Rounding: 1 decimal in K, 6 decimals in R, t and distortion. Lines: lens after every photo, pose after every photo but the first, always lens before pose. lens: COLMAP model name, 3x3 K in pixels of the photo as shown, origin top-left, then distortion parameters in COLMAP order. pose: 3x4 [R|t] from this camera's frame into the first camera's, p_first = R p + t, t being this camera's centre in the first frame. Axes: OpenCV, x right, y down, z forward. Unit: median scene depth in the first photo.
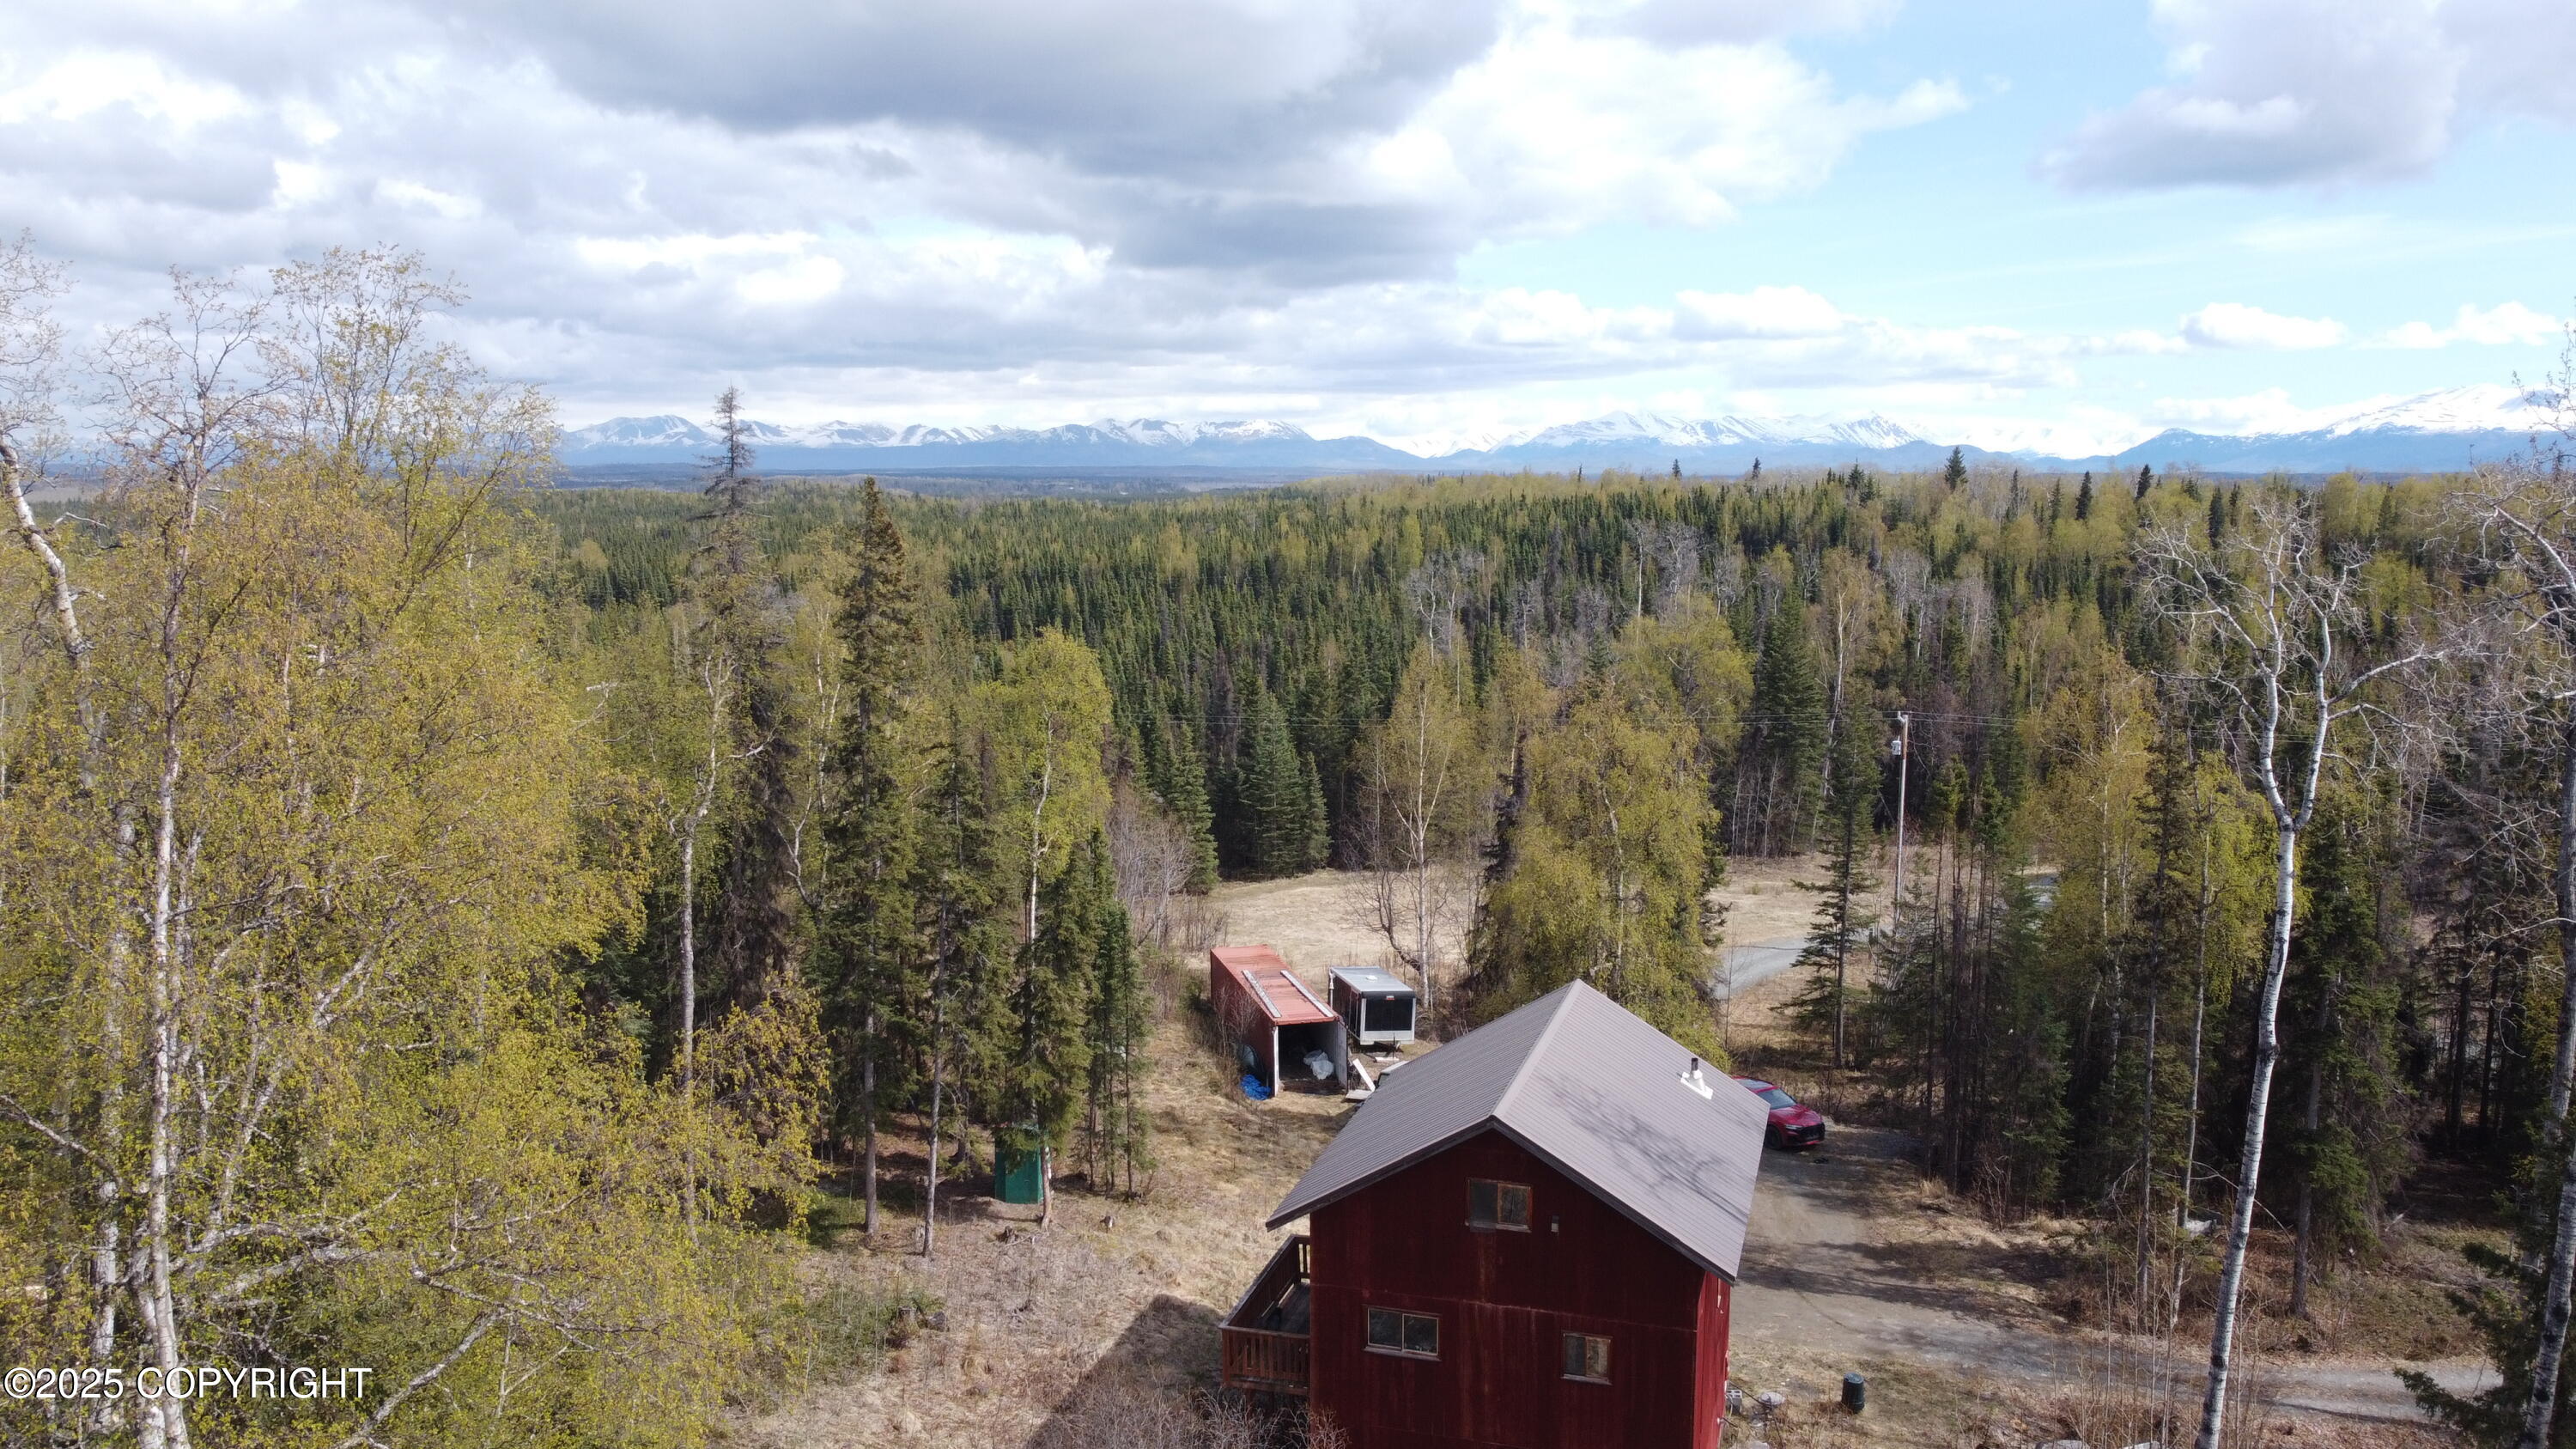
lens RADIAL K [[1974.2, 0, 1289.5], [0, 1974.2, 721.1], [0, 0, 1]] dist [0.006344, -0.003582]
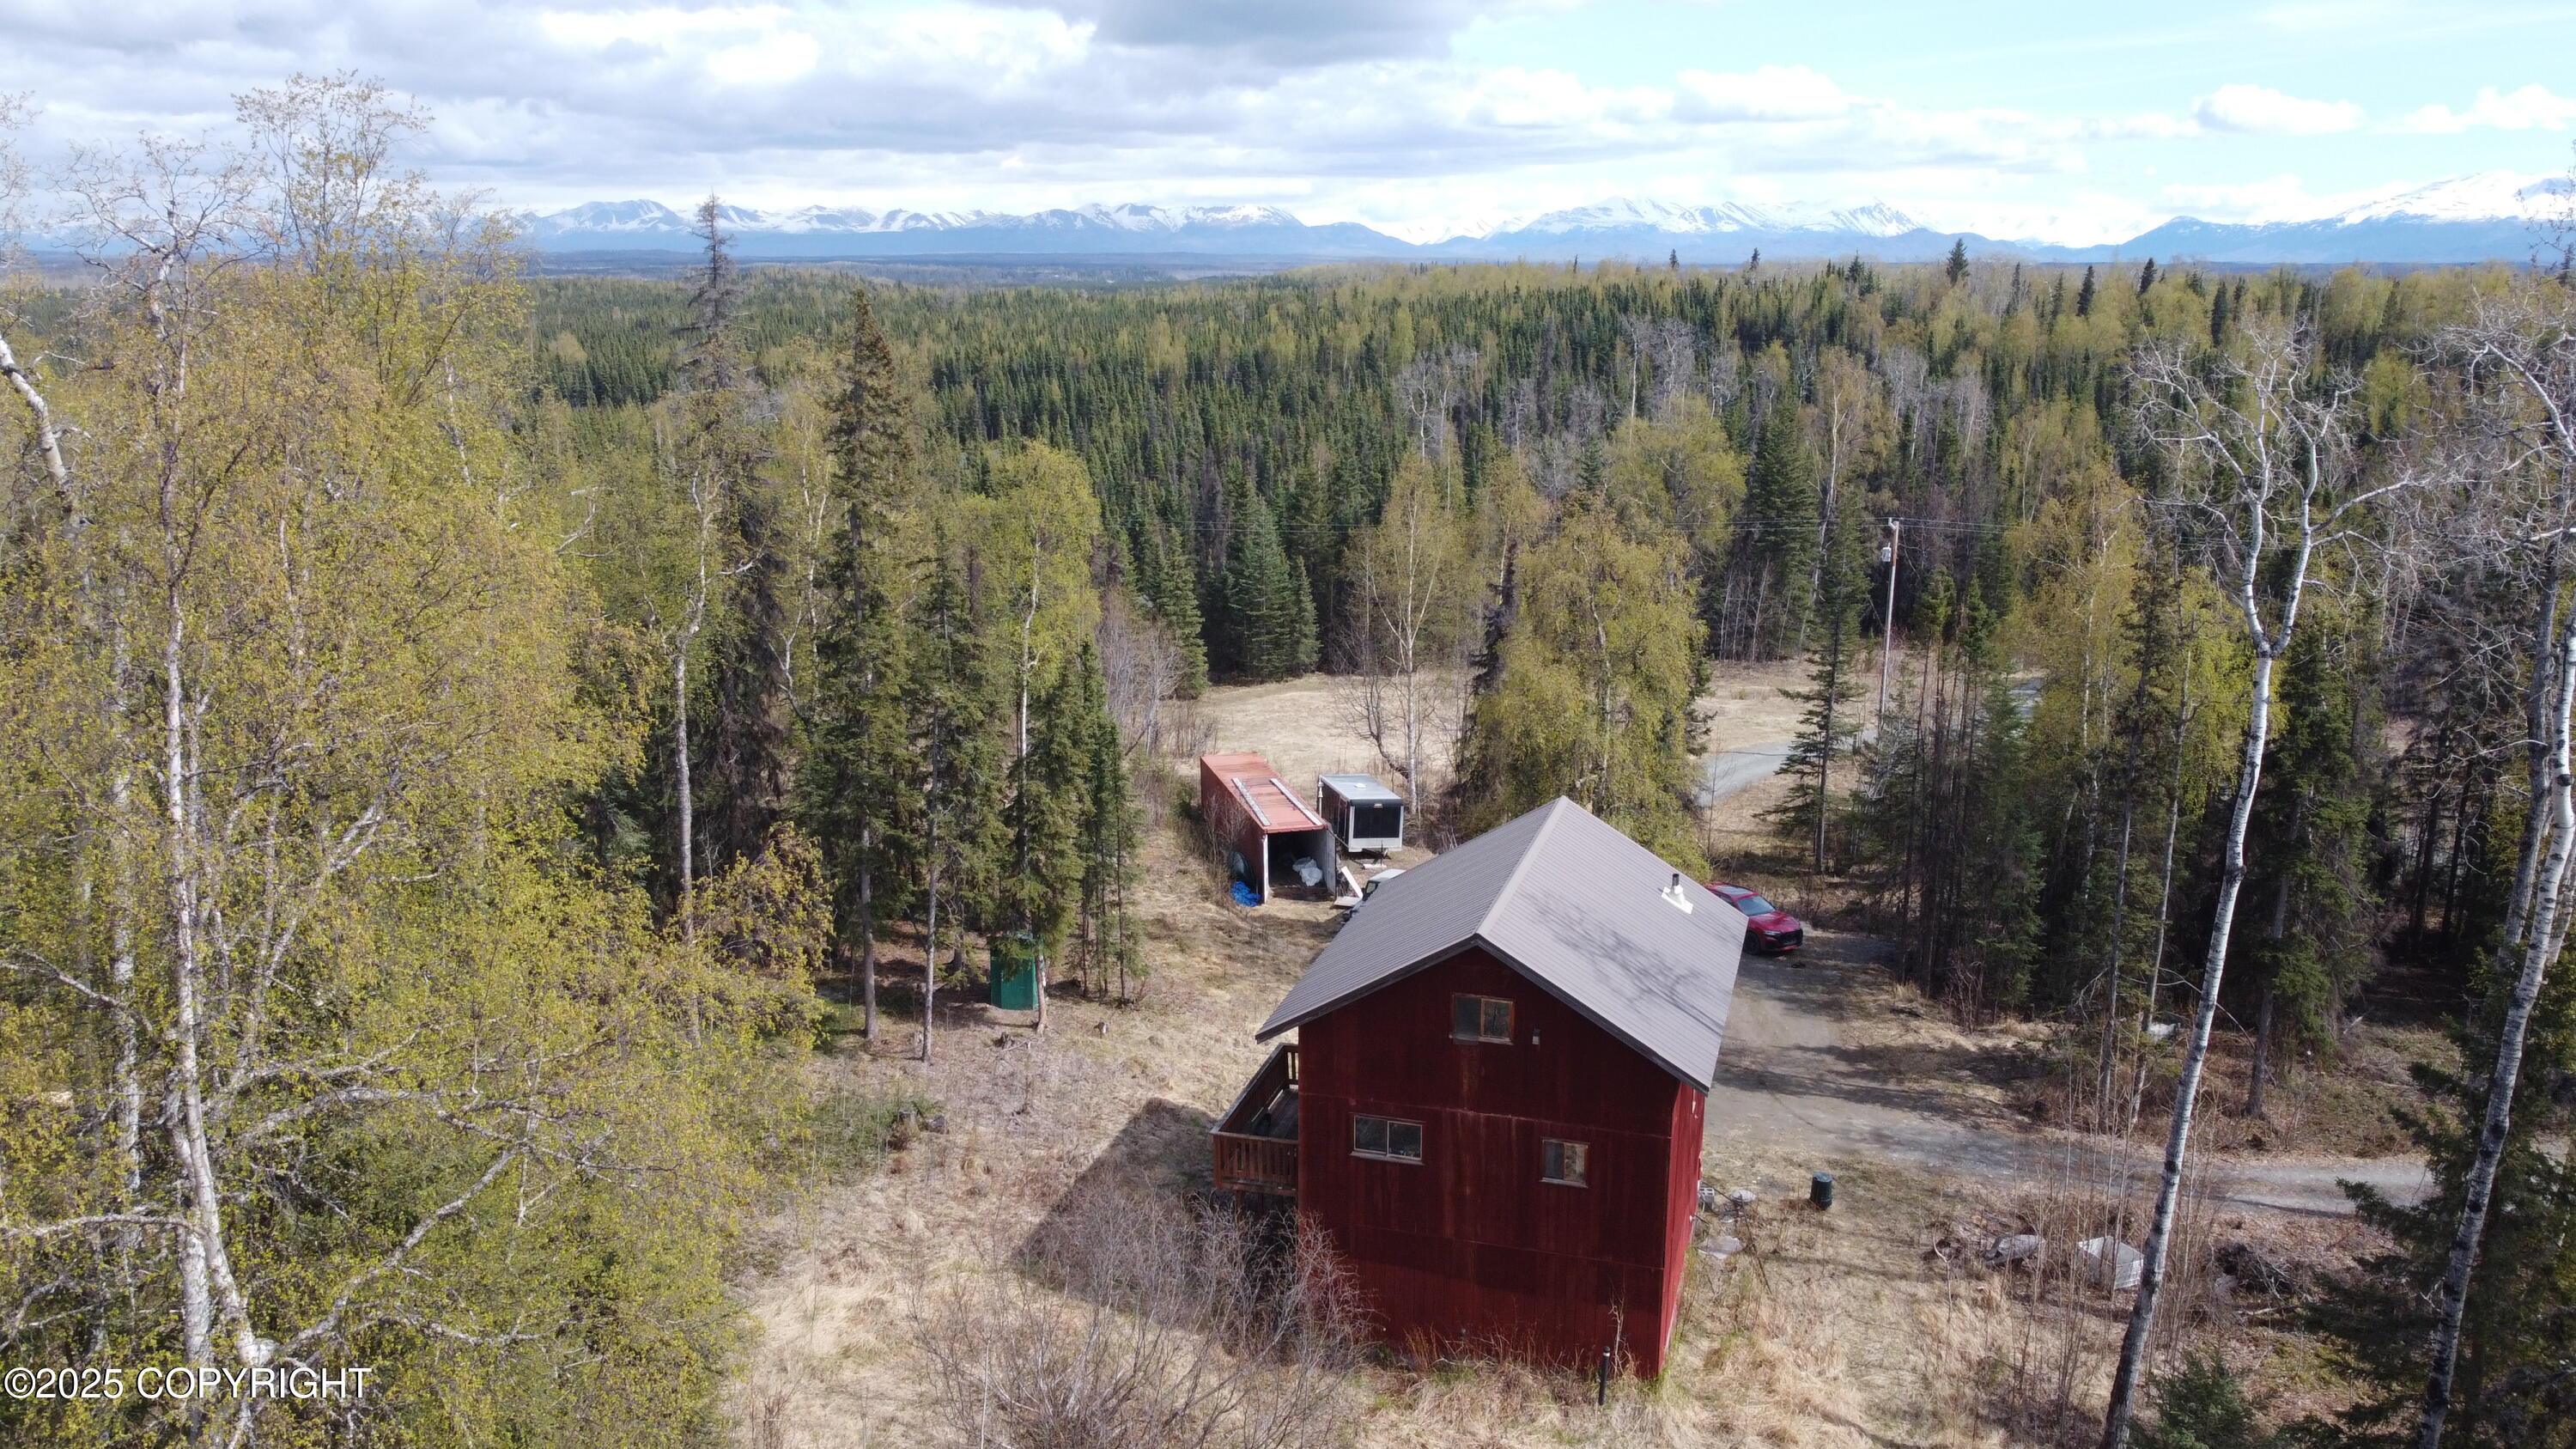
lens RADIAL K [[1977.9, 0, 1288.0], [0, 1977.9, 724.5], [0, 0, 1]] dist [0.002828, -0.000994]
pose [[0.999991, -0.000035, 0.004337, 0.000356], [-0.000422, 0.994445, 0.105253, -0.010048], [-0.004316, -0.105253, 0.994436, -0.005098]]
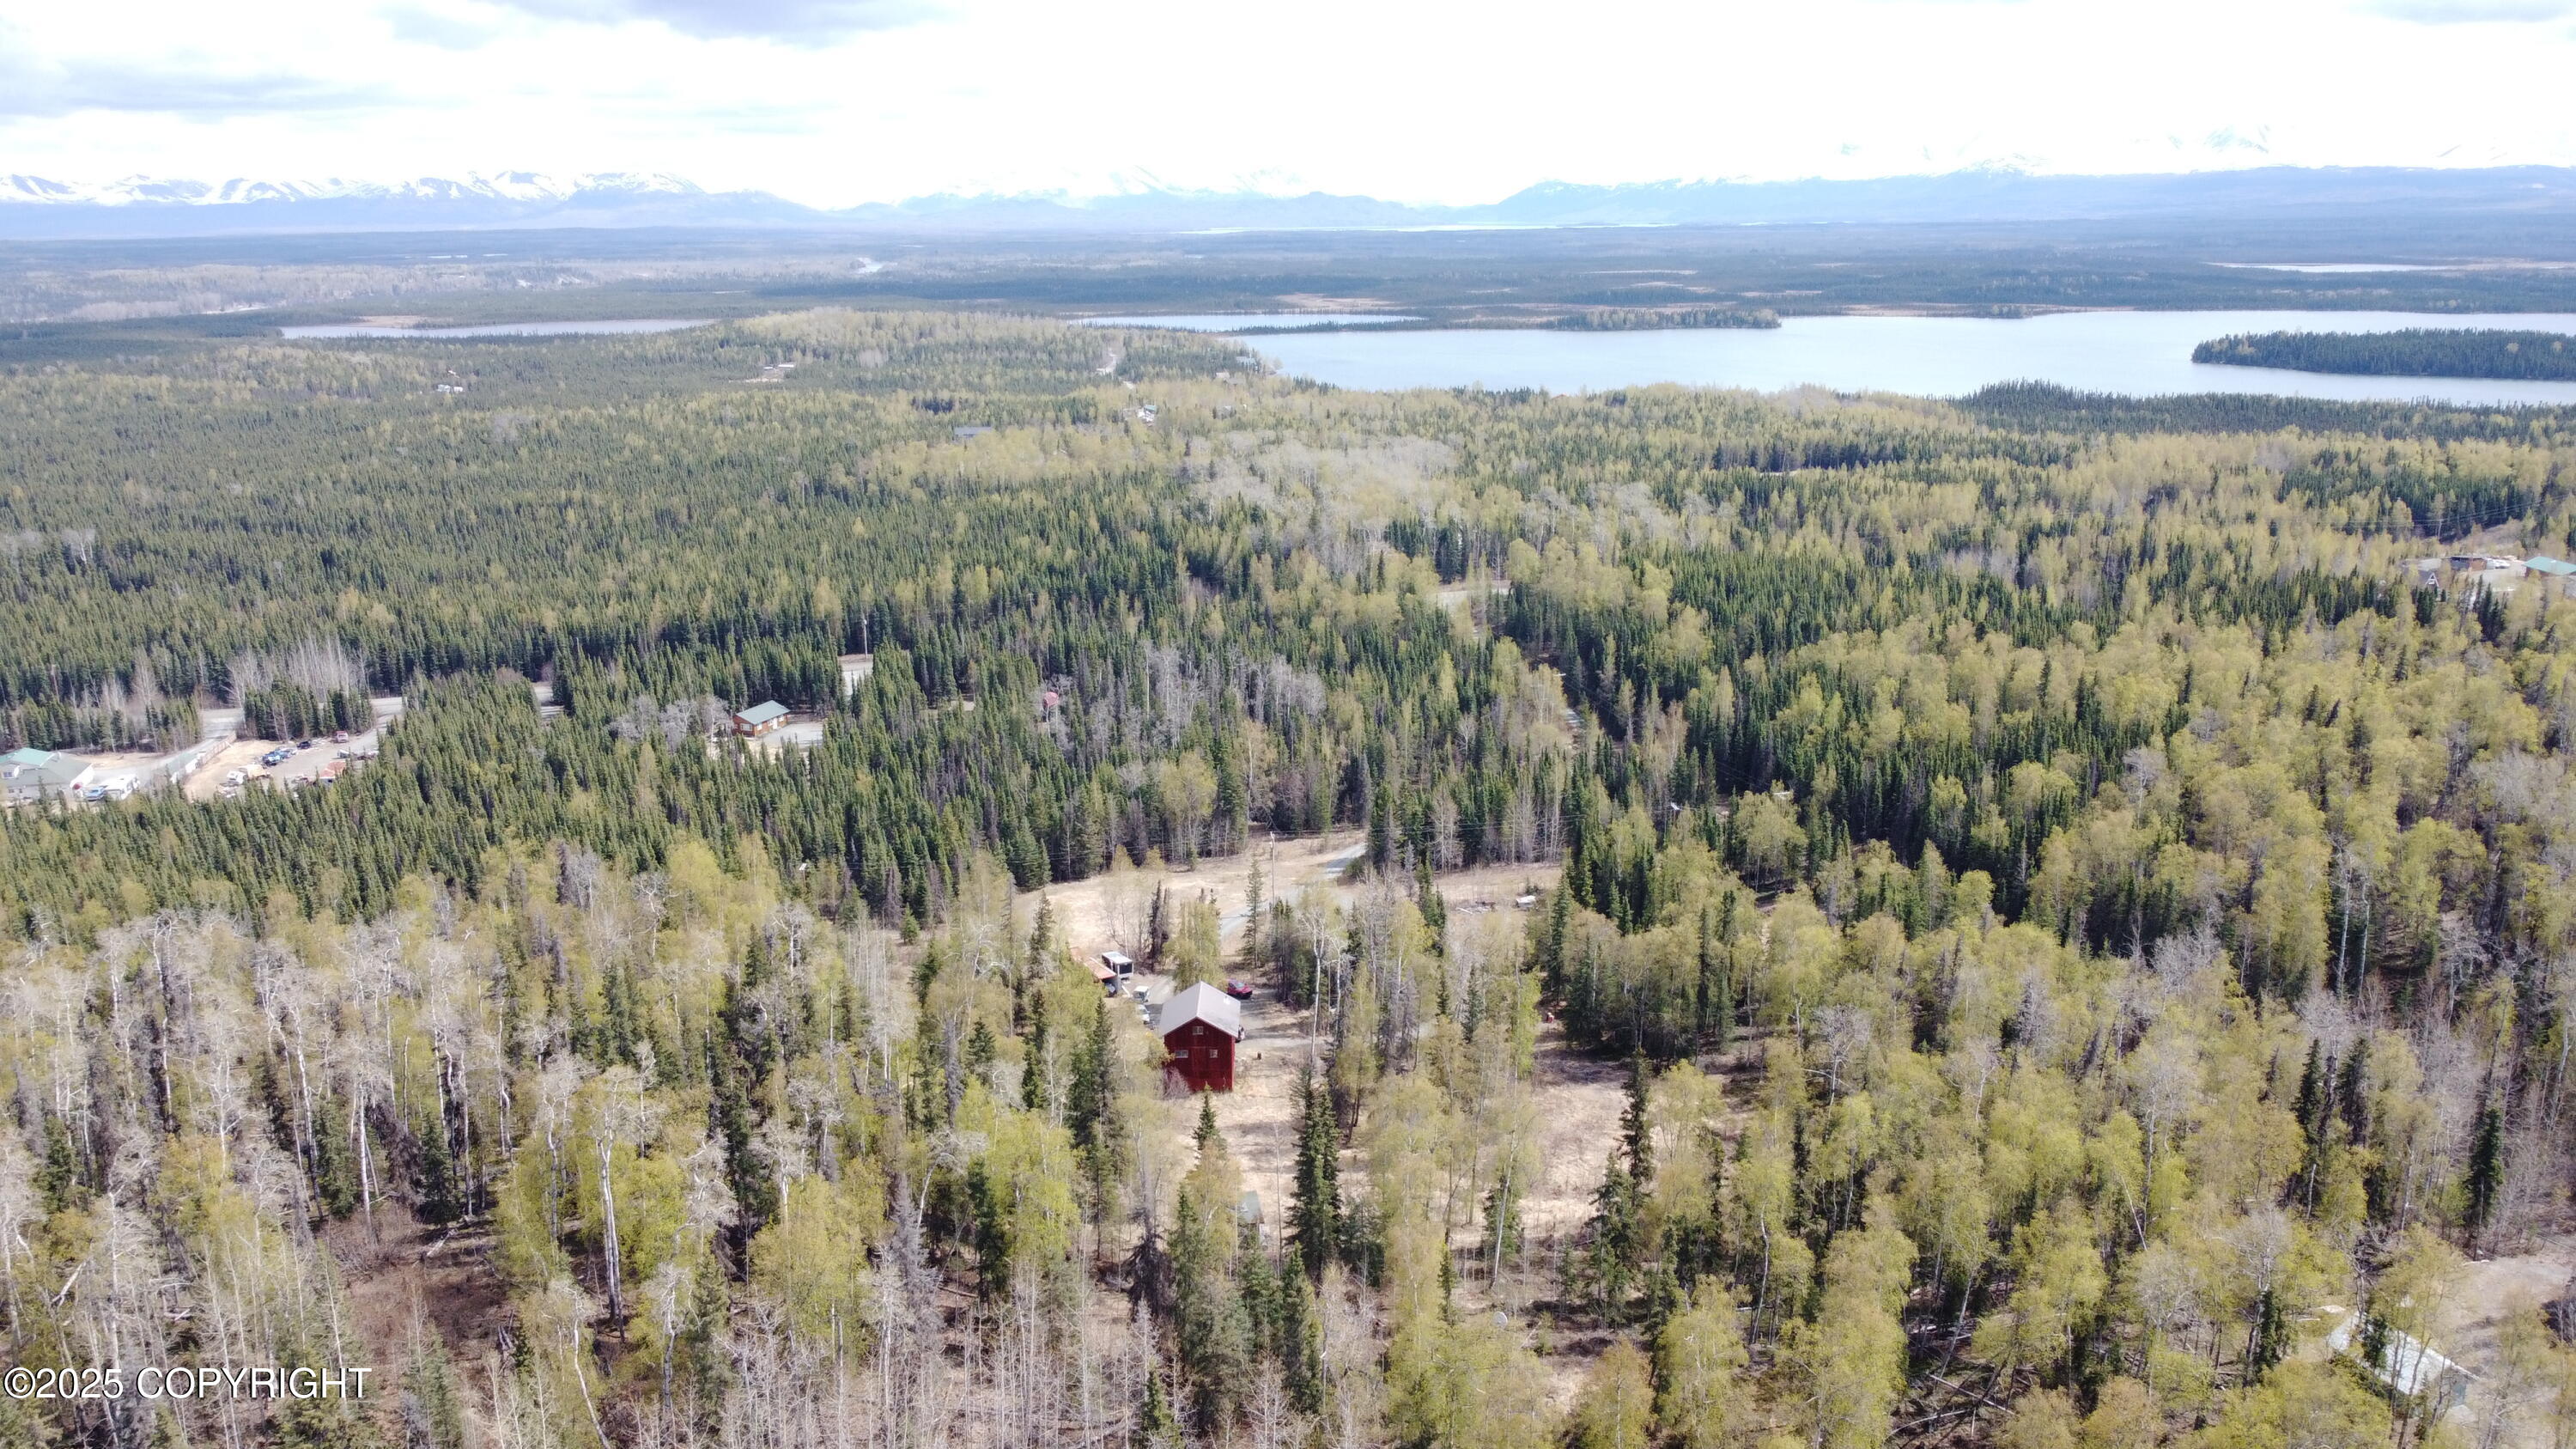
lens RADIAL K [[1974.2, 0, 1289.5], [0, 1974.2, 721.1], [0, 0, 1]] dist [0.006344, -0.003582]
pose [[0.957868, -0.080364, 0.275737, -0.727649], [0.046073, 0.990617, 0.128666, -0.870859], [-0.283490, -0.110541, 0.952583, -2.821076]]
